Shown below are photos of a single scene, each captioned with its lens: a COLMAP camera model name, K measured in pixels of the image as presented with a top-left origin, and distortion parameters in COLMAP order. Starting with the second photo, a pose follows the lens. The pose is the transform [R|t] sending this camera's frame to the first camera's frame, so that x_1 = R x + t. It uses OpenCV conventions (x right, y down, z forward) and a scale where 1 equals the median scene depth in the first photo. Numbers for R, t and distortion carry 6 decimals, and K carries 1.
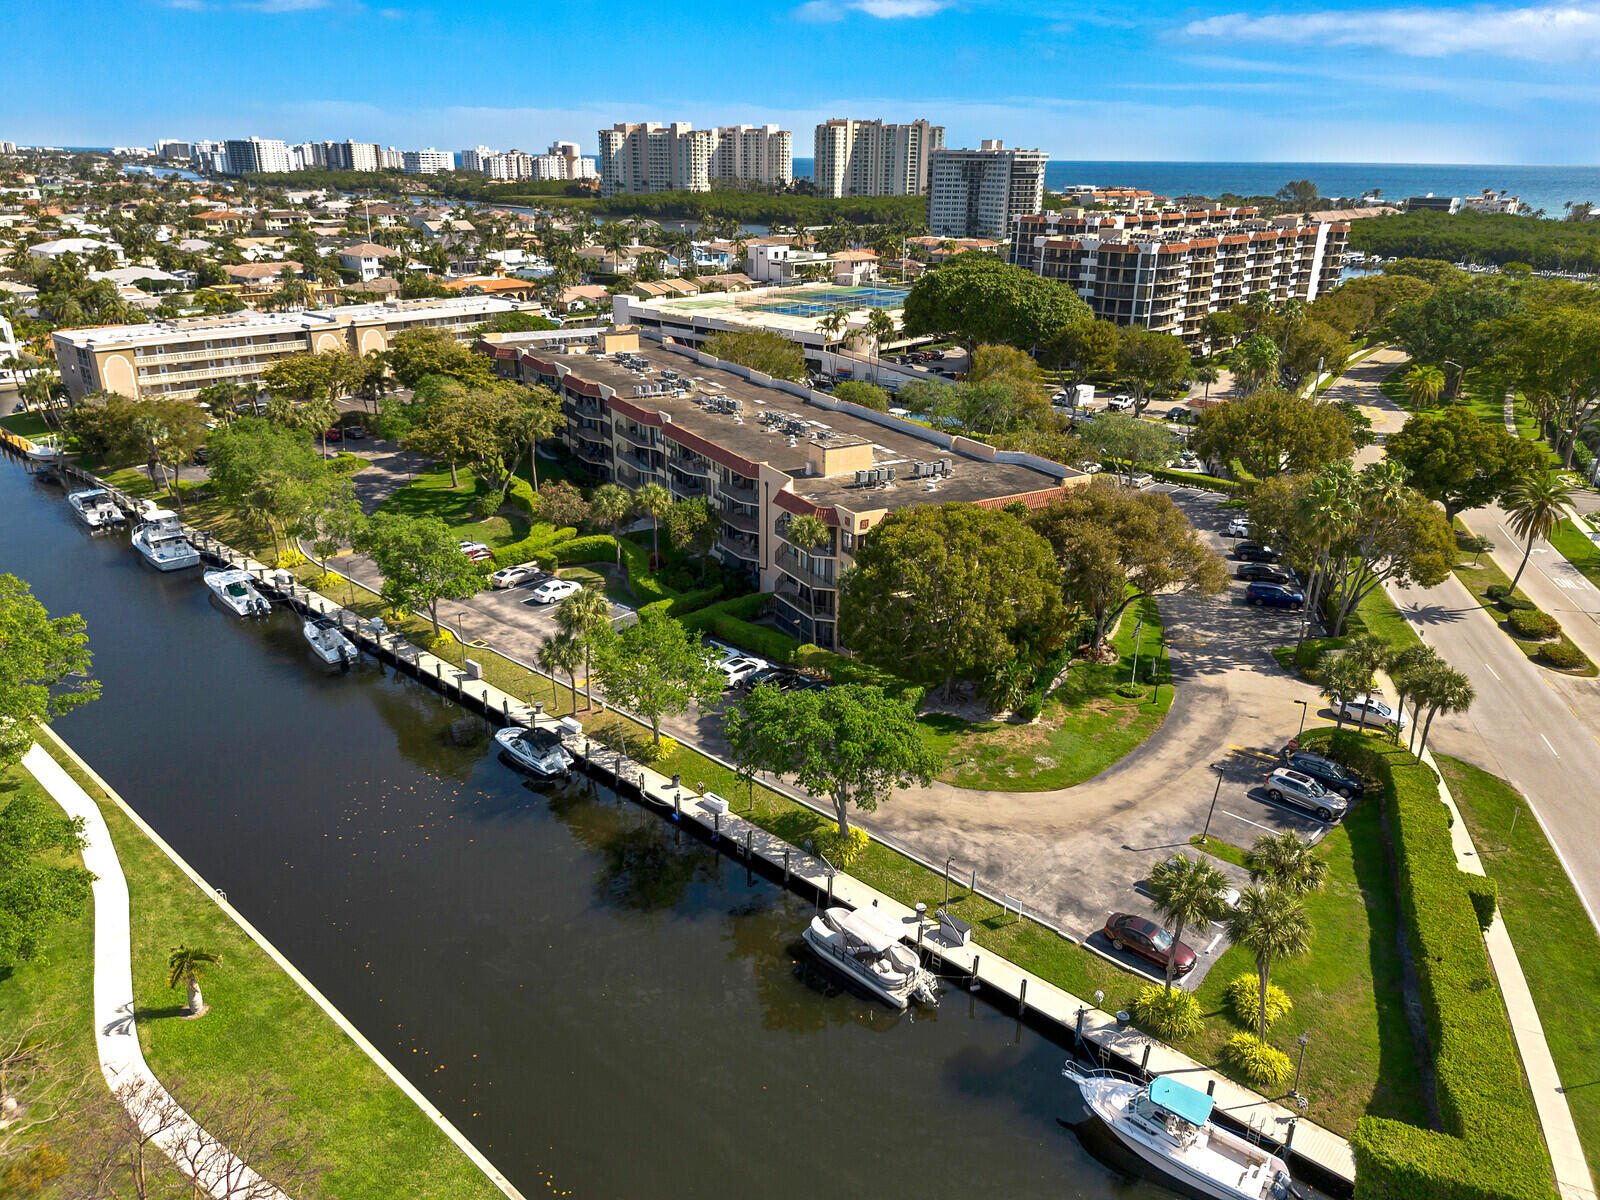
lens RADIAL K [[1154.5, 0, 800.0], [0, 1154.5, 600.0], [0, 0, 1]] dist [0.049406, -0.042830]
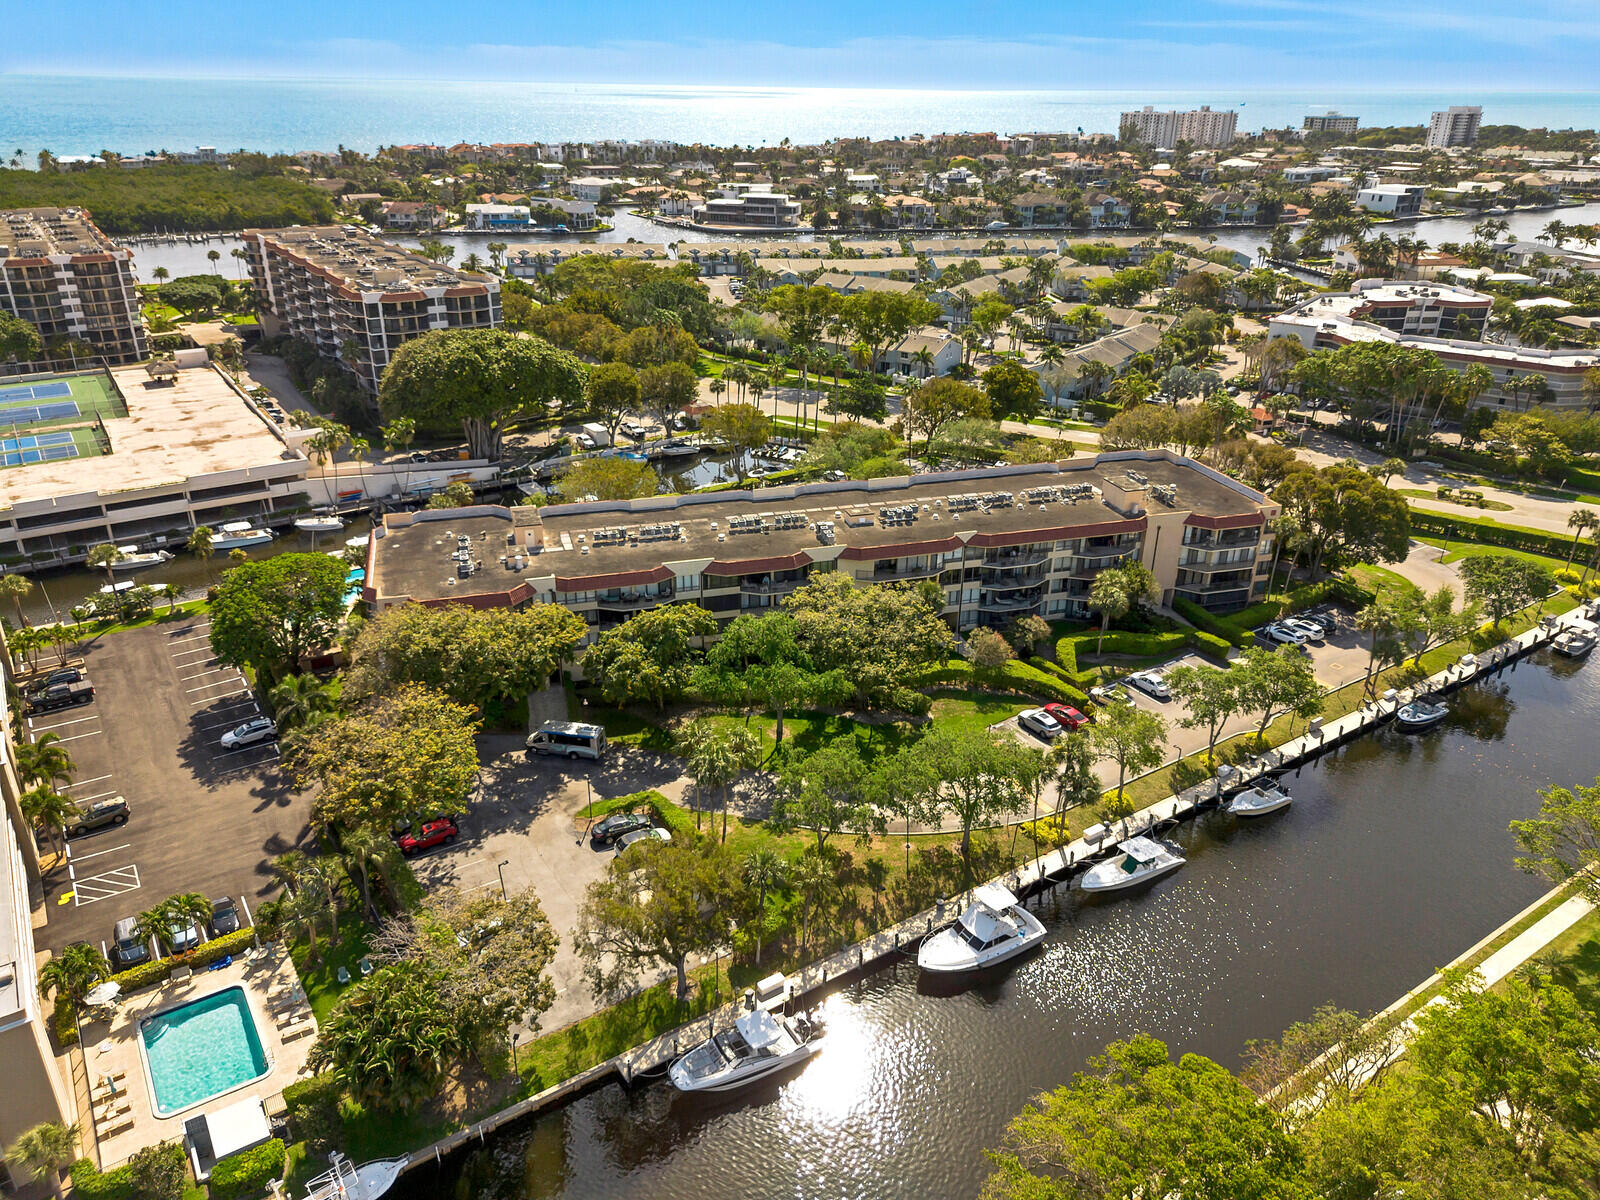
lens RADIAL K [[1154.5, 0, 800.0], [0, 1154.5, 600.0], [0, 0, 1]] dist [0.049406, -0.042830]
pose [[0.220075, -0.407453, 0.886312, -1.153382], [0.340372, 0.883558, 0.321671, -0.515939], [-0.914174, 0.230884, 0.333135, 0.827451]]
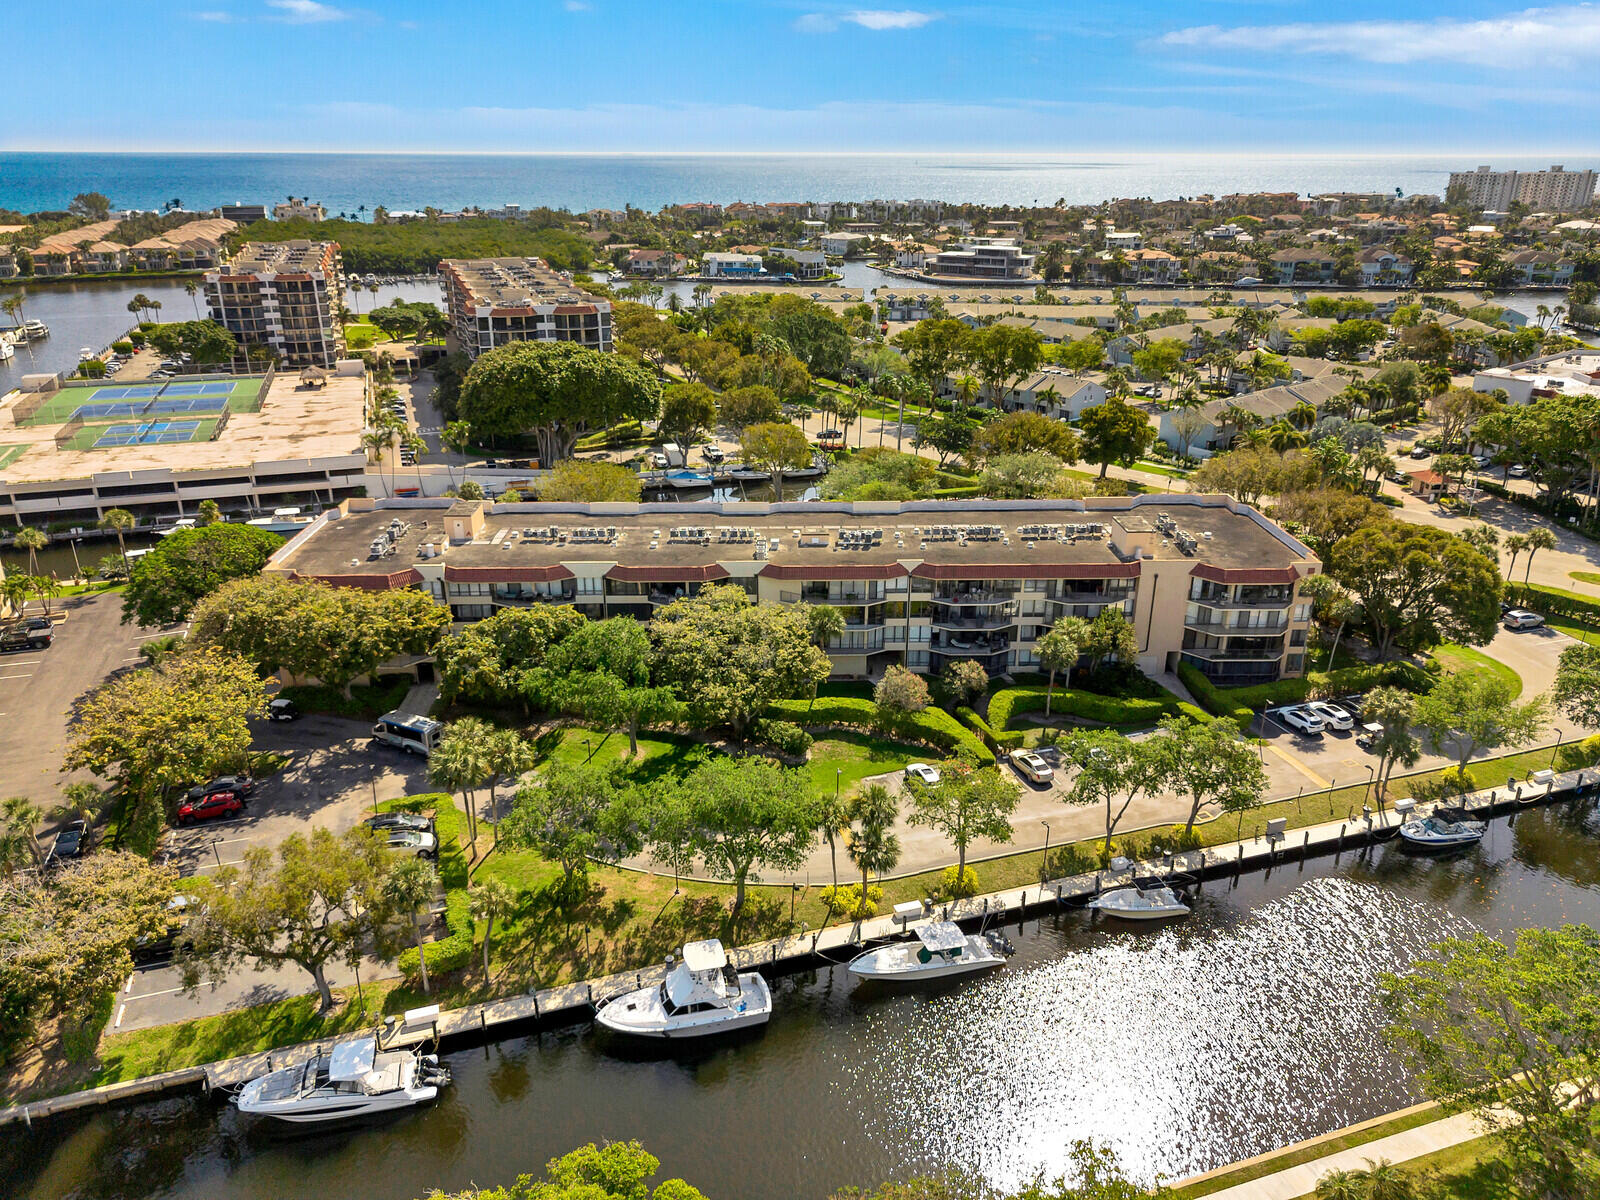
lens RADIAL K [[1154.5, 0, 800.0], [0, 1154.5, 600.0], [0, 0, 1]] dist [0.049406, -0.042830]
pose [[0.467038, -0.327124, 0.821502, -0.970516], [0.317097, 0.929219, 0.189742, -0.348893], [-0.825424, 0.171879, 0.537710, 0.597050]]
